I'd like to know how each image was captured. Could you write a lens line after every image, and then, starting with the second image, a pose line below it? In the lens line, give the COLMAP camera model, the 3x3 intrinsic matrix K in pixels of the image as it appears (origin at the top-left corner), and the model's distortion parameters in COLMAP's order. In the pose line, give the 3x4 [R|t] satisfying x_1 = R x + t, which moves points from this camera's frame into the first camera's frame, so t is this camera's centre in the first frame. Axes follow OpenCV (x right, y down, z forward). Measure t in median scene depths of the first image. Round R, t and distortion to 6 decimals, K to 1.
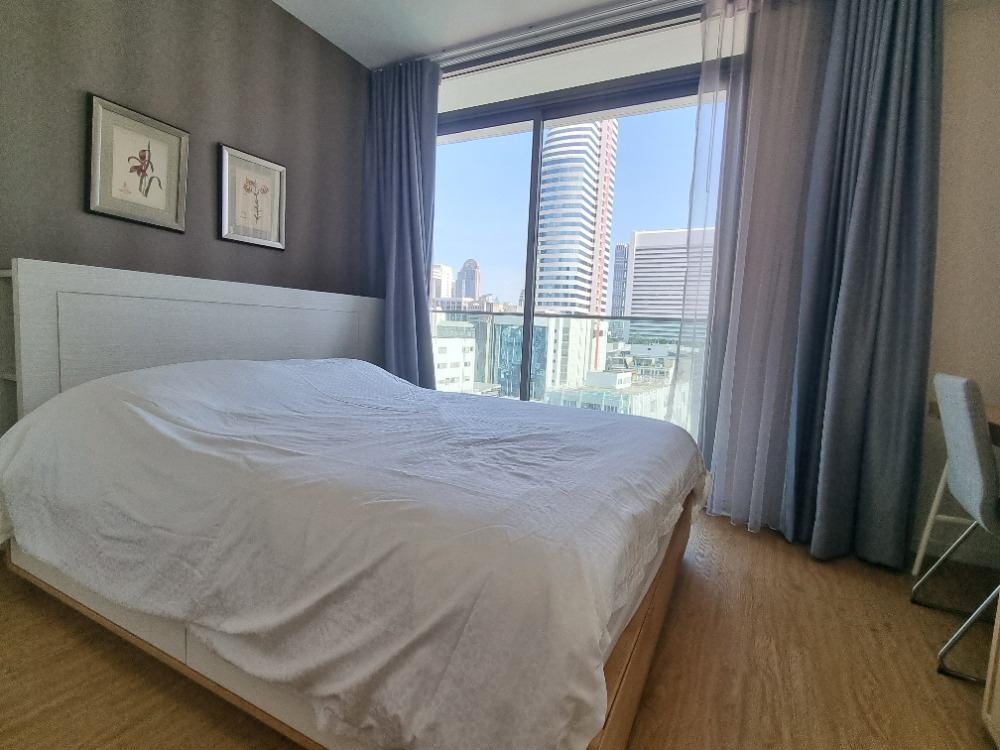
lens RADIAL K [[485.8, 0, 503.9], [0, 485.8, 375.0], [0, 0, 1]] dist [-0.001449, -0.000210]
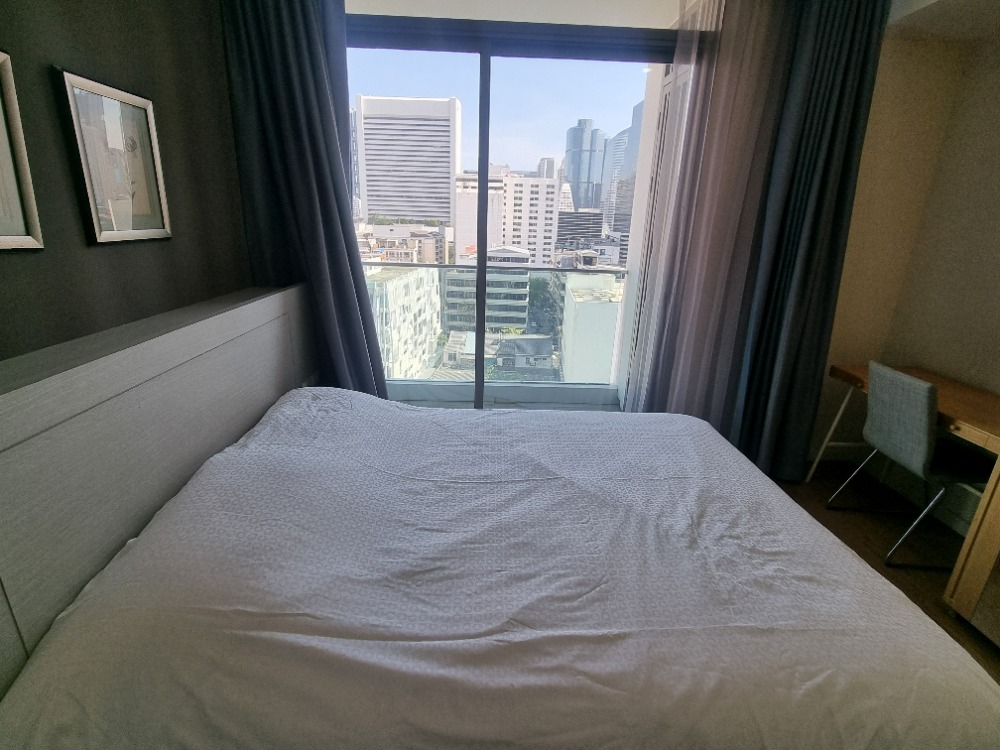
lens RADIAL K [[482.4, 0, 500.6], [0, 482.4, 374.6], [0, 0, 1]] dist [0.001062, -0.002656]
pose [[0.873062, -0.167688, 0.457869, -0.006219], [0.054594, 0.966719, 0.249947, -0.003432], [-0.484543, -0.193223, 0.853160, 0.003230]]
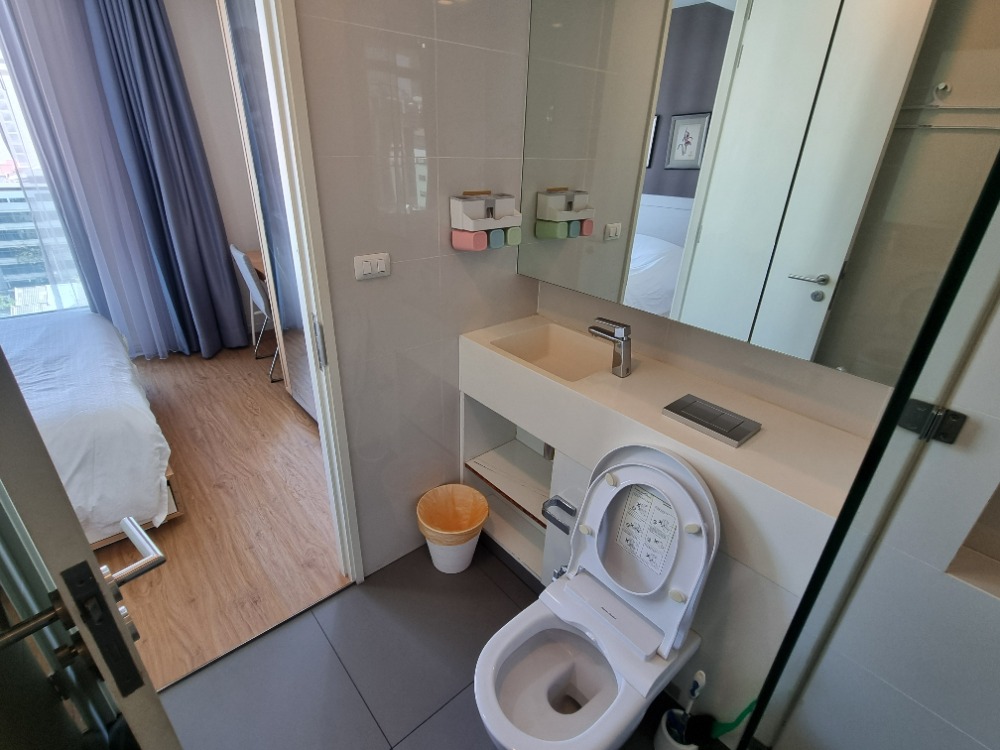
lens RADIAL K [[482.4, 0, 500.6], [0, 482.4, 374.6], [0, 0, 1]] dist [0.001062, -0.002656]
pose [[0.362503, -0.438246, 0.822516, -0.477456], [0.064761, 0.892256, 0.446862, -0.309377], [-0.929730, -0.108722, 0.351826, -0.667427]]
